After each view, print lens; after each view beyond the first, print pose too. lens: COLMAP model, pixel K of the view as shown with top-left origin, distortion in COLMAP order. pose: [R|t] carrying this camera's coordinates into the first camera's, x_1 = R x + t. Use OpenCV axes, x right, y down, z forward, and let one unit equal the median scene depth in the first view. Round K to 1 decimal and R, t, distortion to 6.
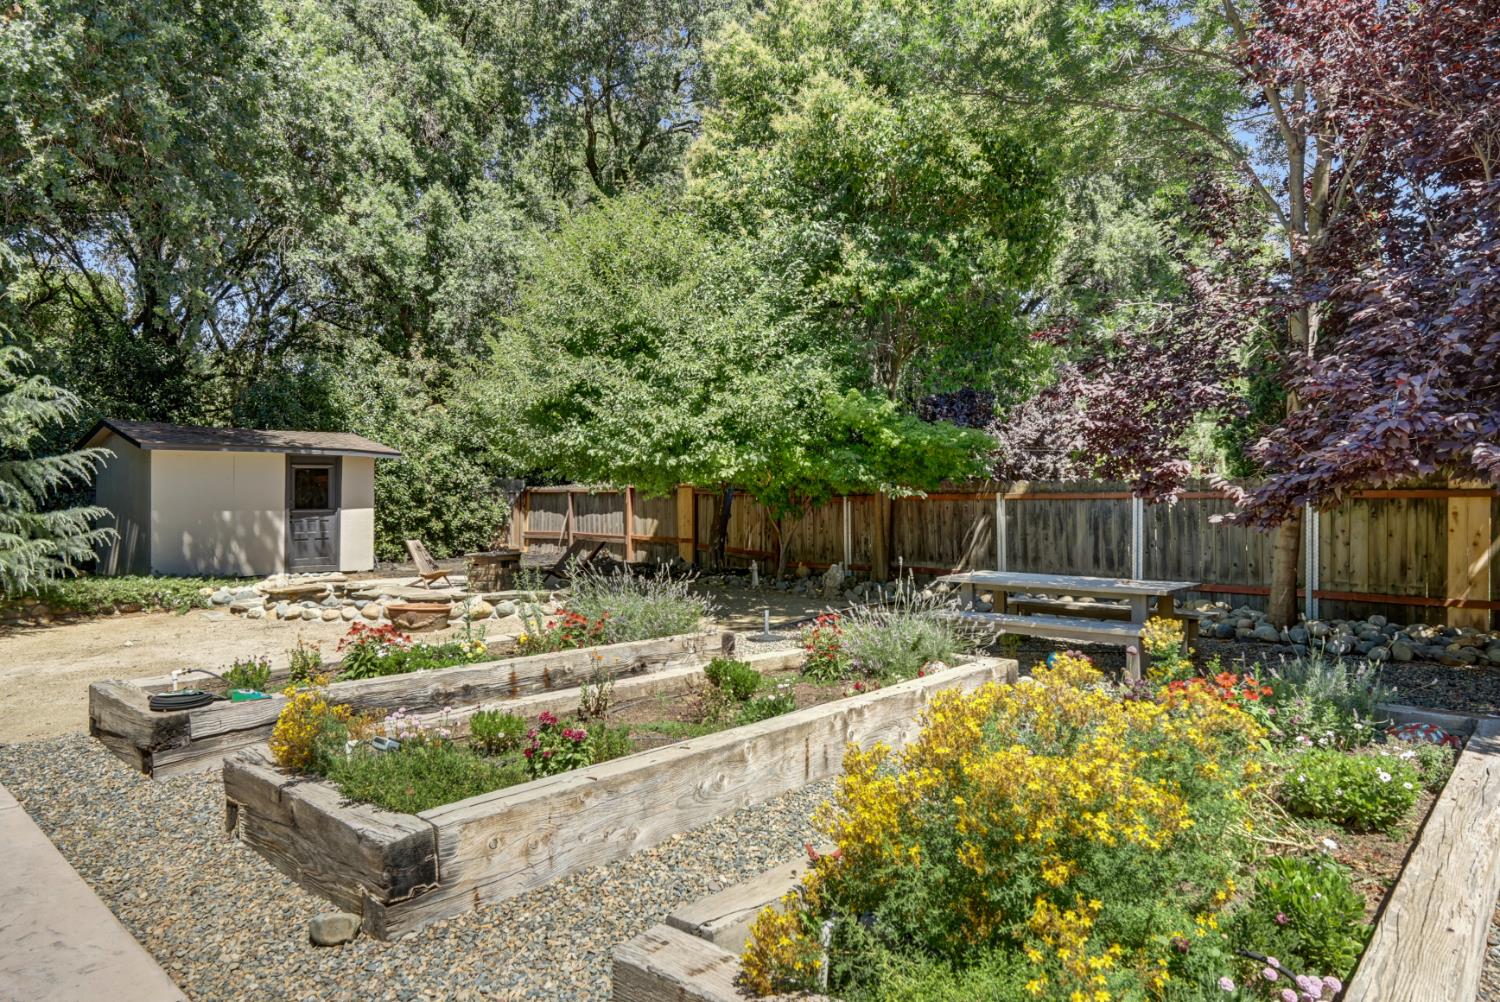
lens RADIAL K [[907.8, 0, 718.6], [0, 907.8, 509.8], [0, 0, 1]] dist [0.030017, -0.001024]
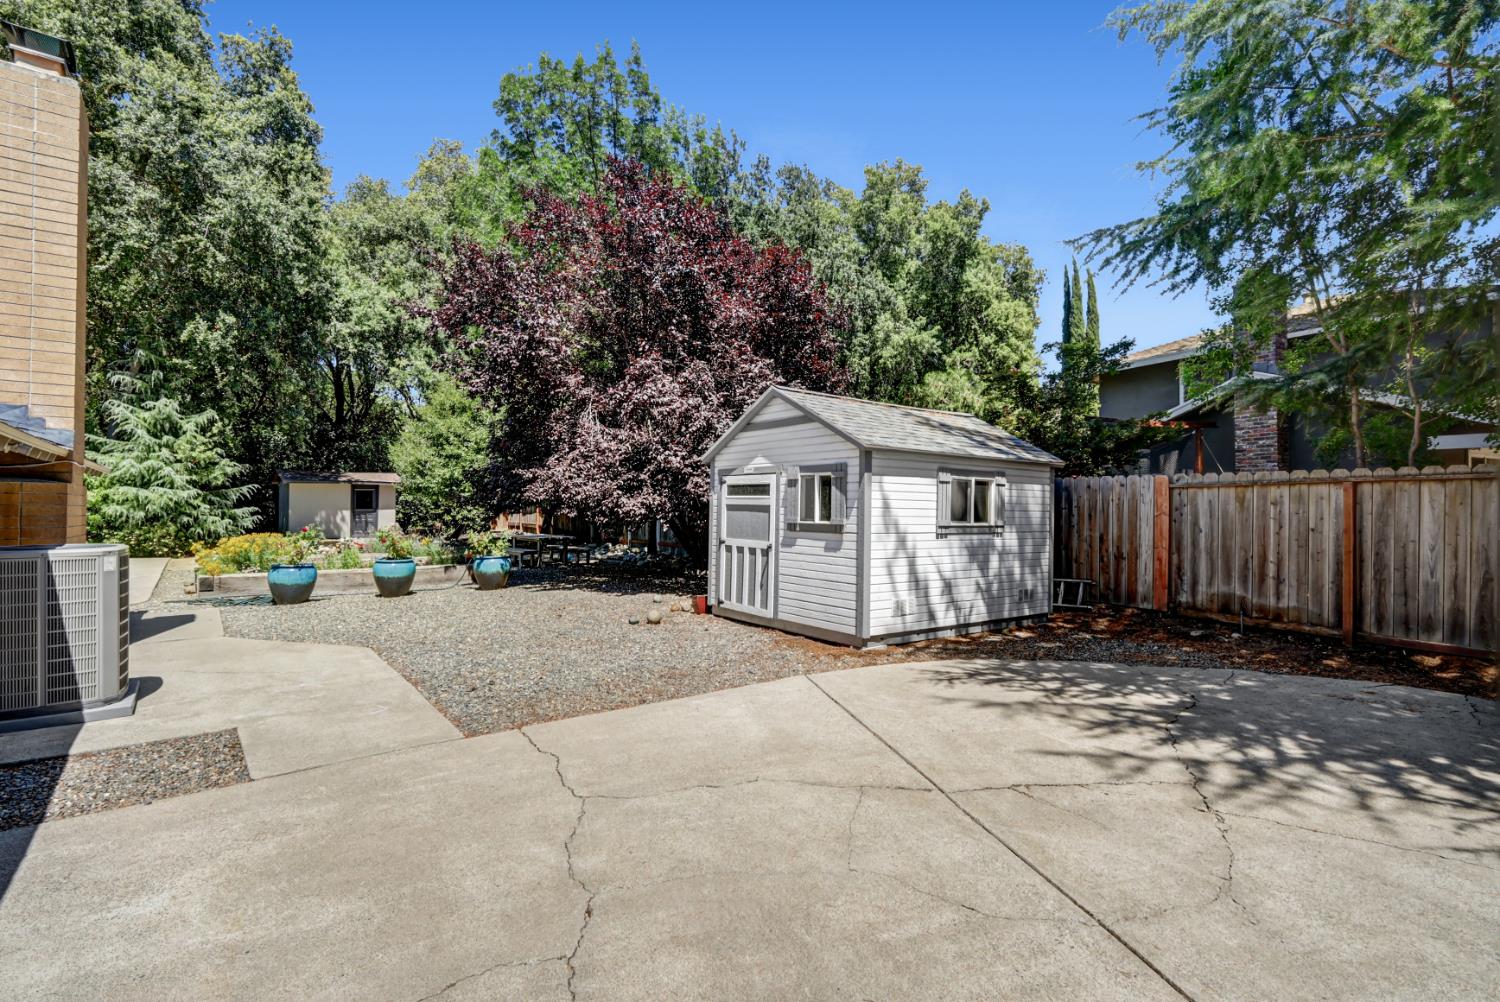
lens RADIAL K [[705.1, 0, 727.8], [0, 705.1, 514.7], [0, 0, 1]] dist [-0.002106, 0.000269]
pose [[0.982230, 0.008857, -0.187472, 0.631222], [-0.008310, 0.999959, 0.003704, -0.000395], [0.187497, -0.002080, 0.982263, -0.429950]]
